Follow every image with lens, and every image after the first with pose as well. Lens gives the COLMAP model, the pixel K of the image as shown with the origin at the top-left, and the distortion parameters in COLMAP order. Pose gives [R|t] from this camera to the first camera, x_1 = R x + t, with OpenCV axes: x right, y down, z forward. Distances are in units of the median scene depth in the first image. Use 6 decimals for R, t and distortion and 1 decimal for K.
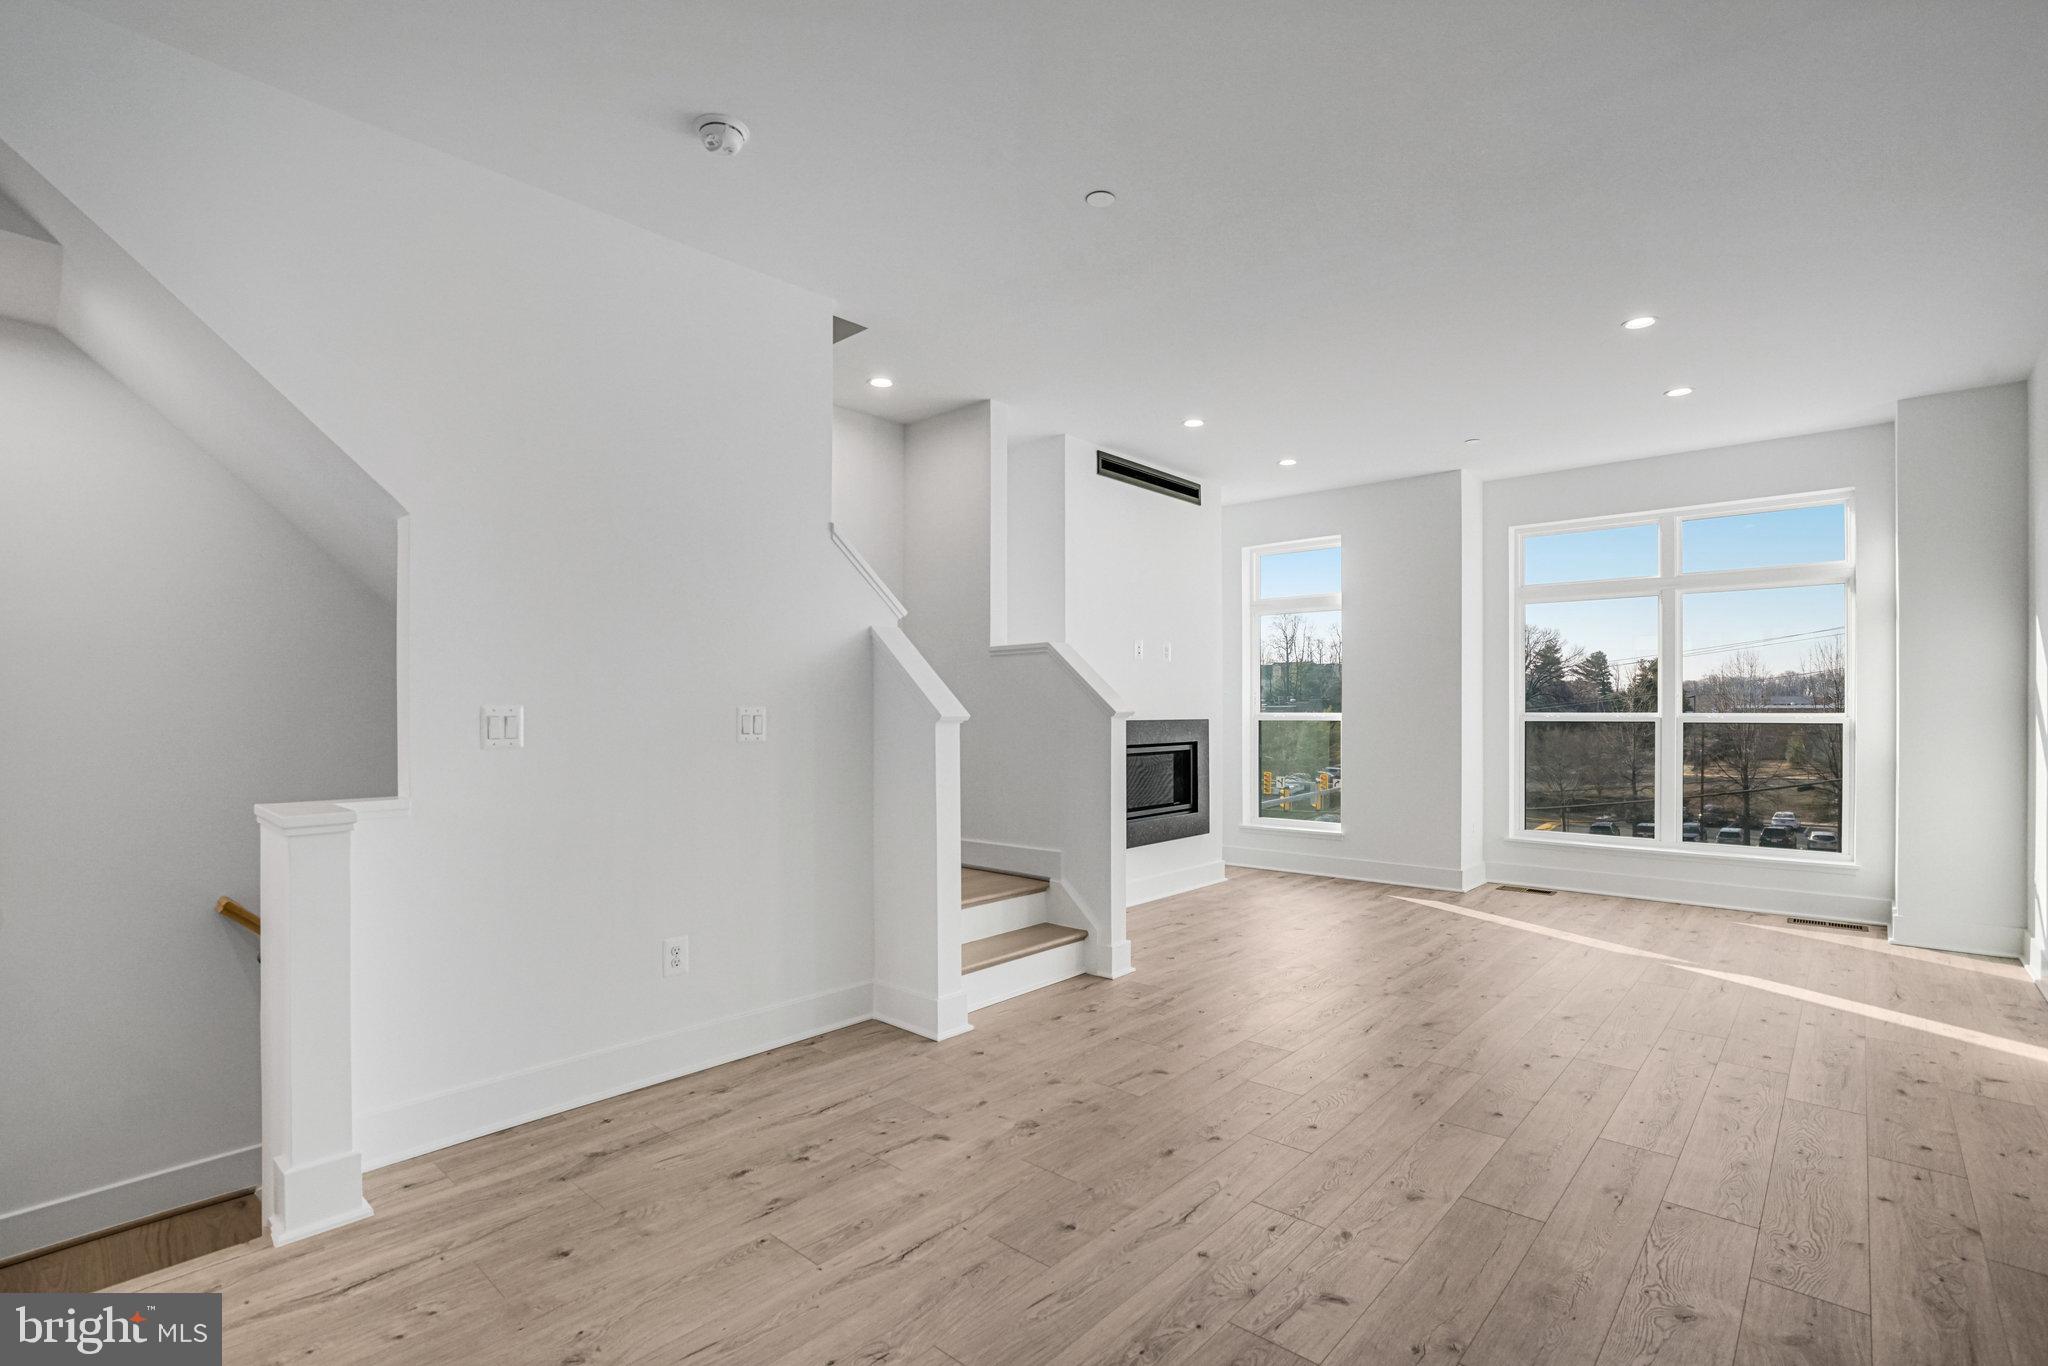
lens RADIAL K [[942.6, 0, 1017.2], [0, 942.6, 718.6], [0, 0, 1]] dist [-0.041630, 0.012795]
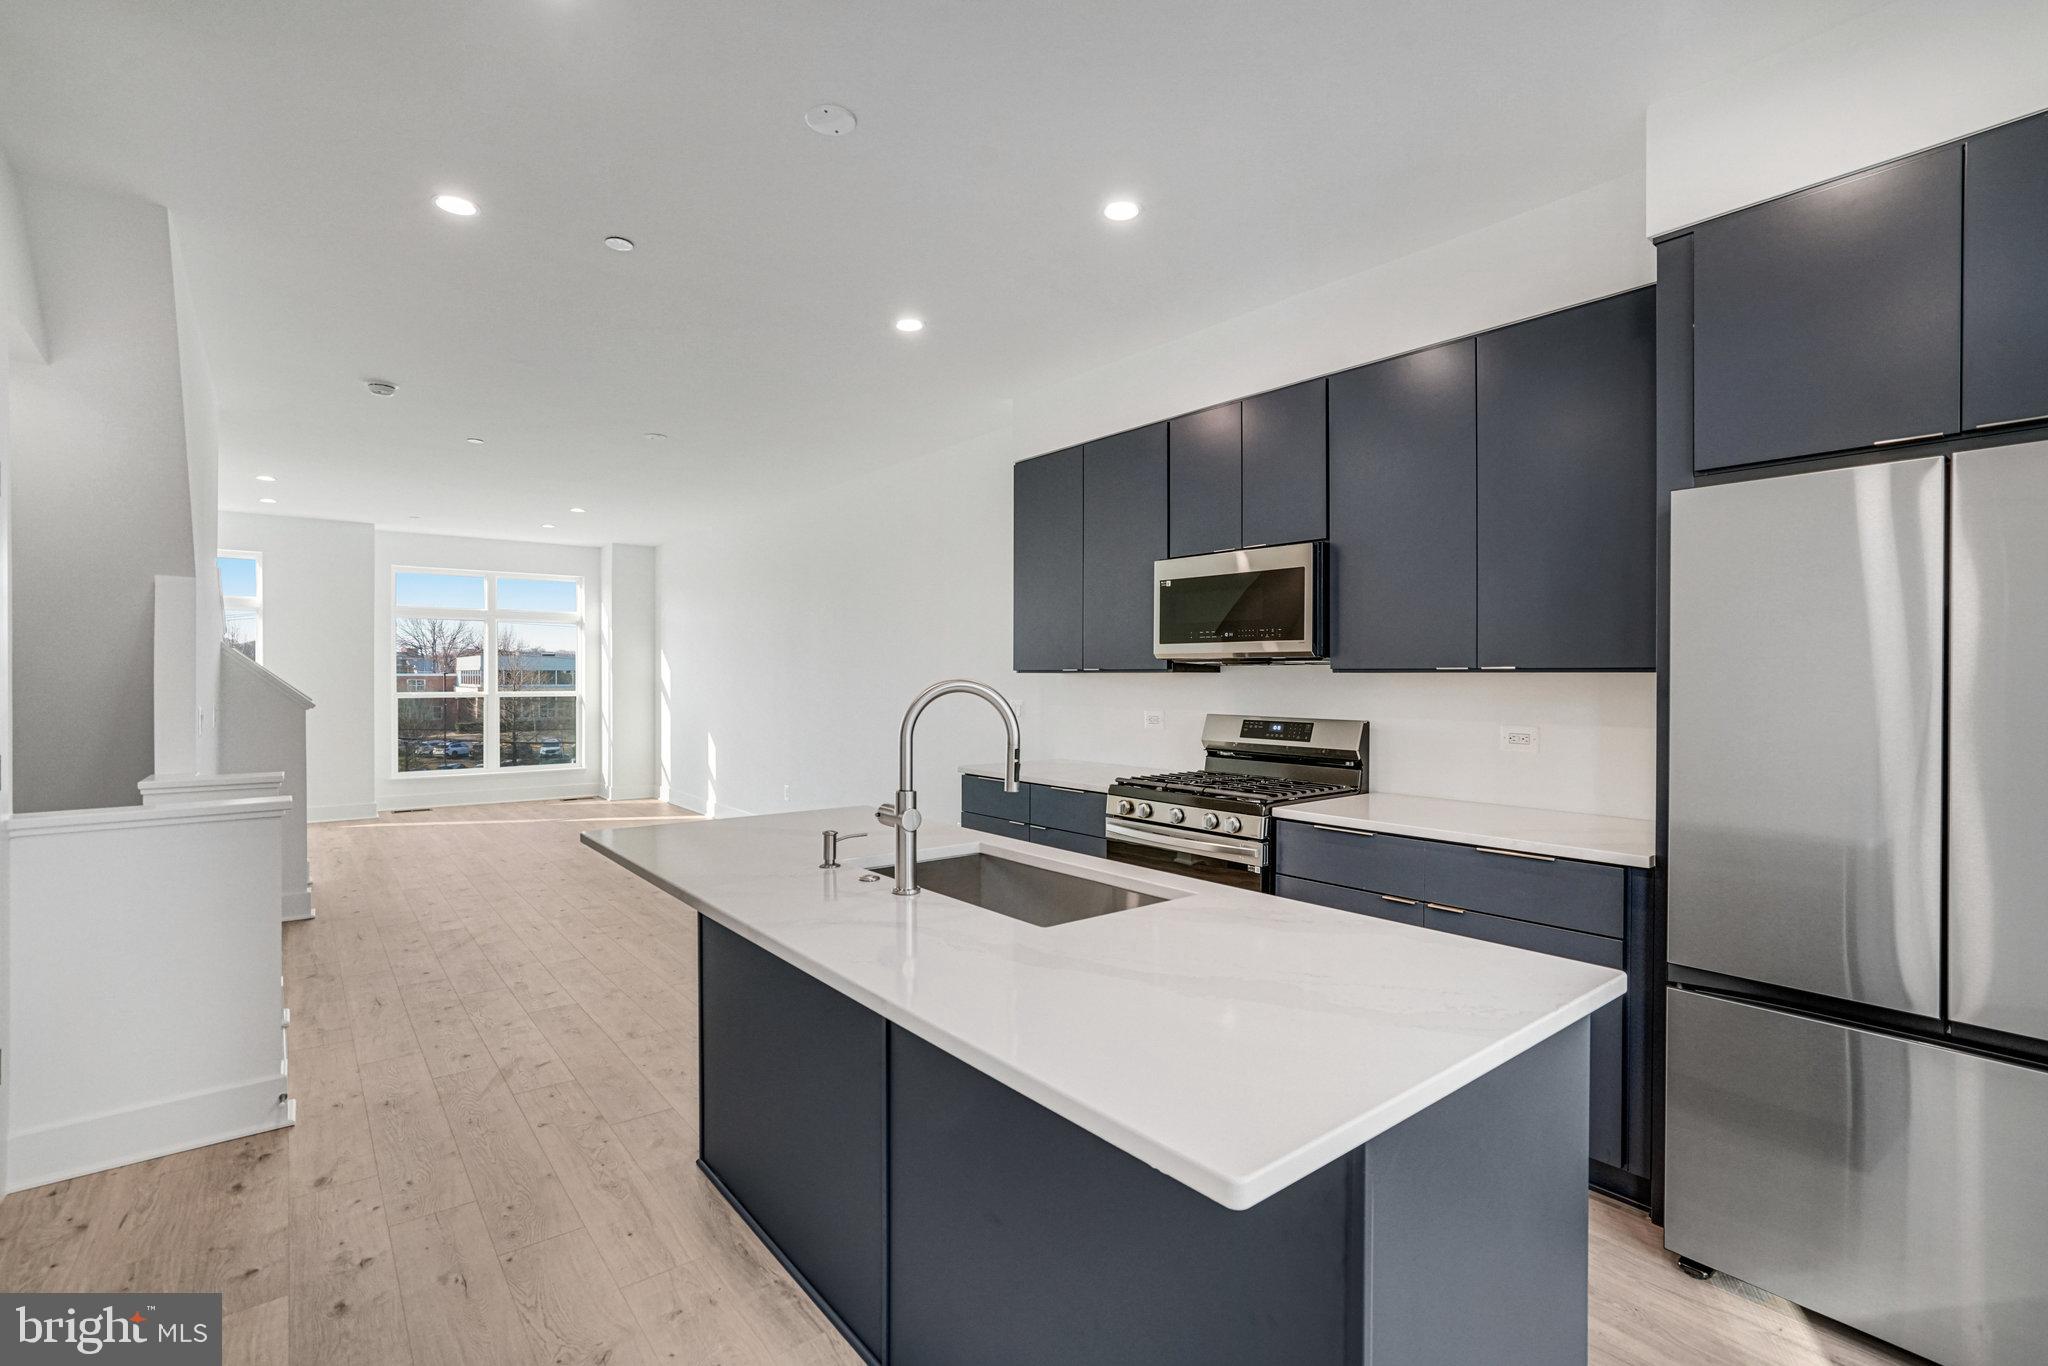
lens RADIAL K [[950.8, 0, 989.0], [0, 950.8, 676.7], [0, 0, 1]] dist [-0.001777, 0.000167]
pose [[0.195995, -0.000510, 0.980605, -0.916599], [0.009442, 0.999954, -0.001367, -0.024984], [-0.980560, 0.009526, 0.195990, -0.255030]]
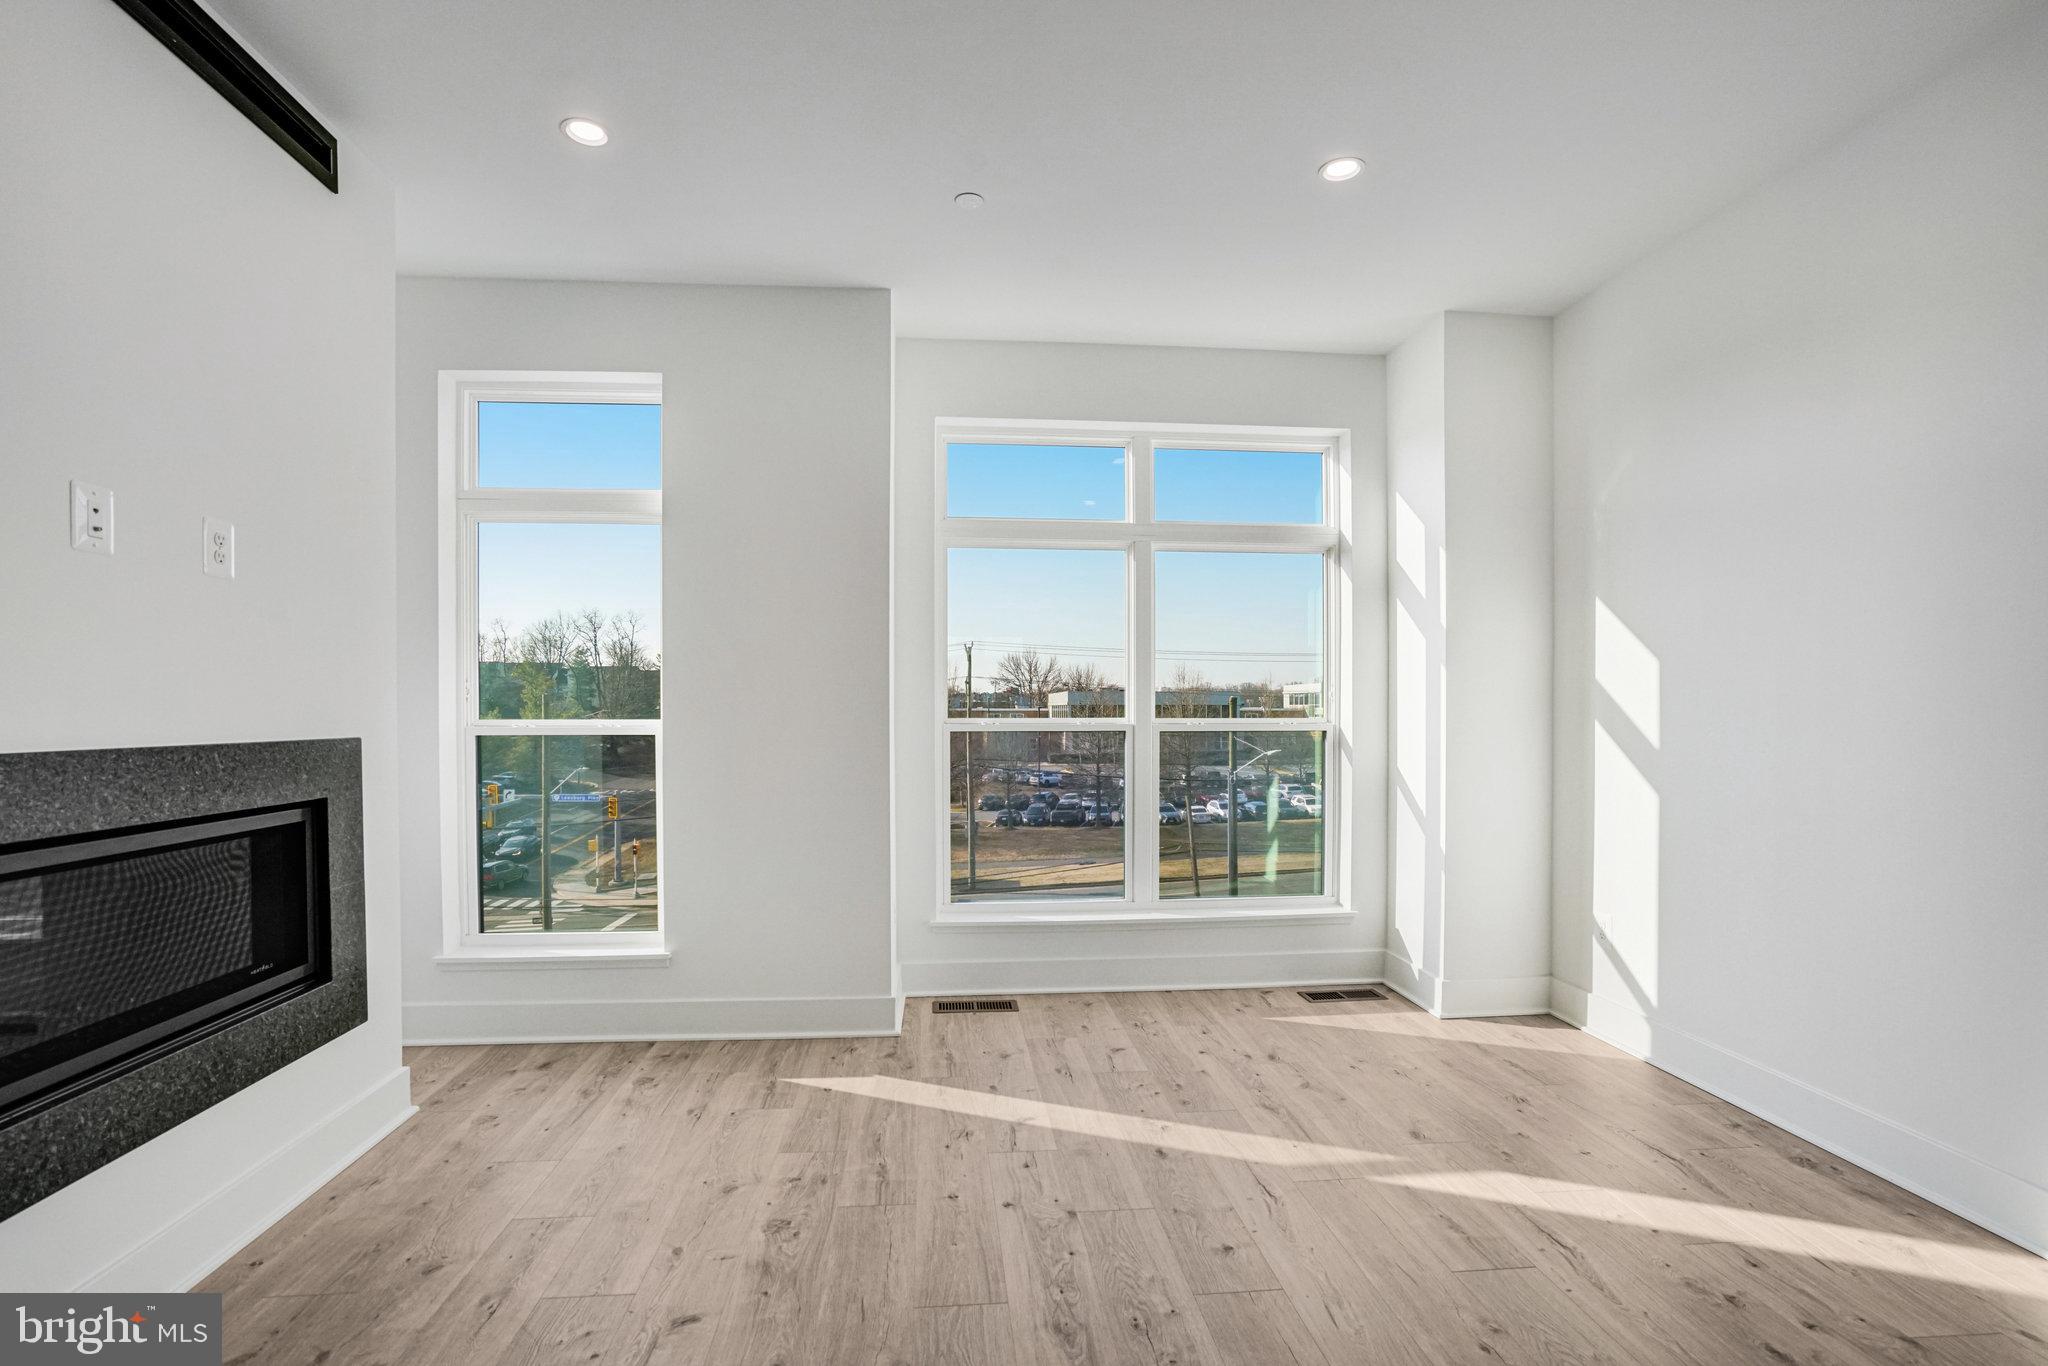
lens RADIAL K [[942.6, 0, 1017.2], [0, 942.6, 718.6], [0, 0, 1]] dist [-0.041630, 0.012795]
pose [[0.674557, -0.005379, 0.738203, 0.127393], [0.006985, 0.999975, 0.000904, -0.007578], [-0.738189, 0.004546, 0.674578, 0.662771]]
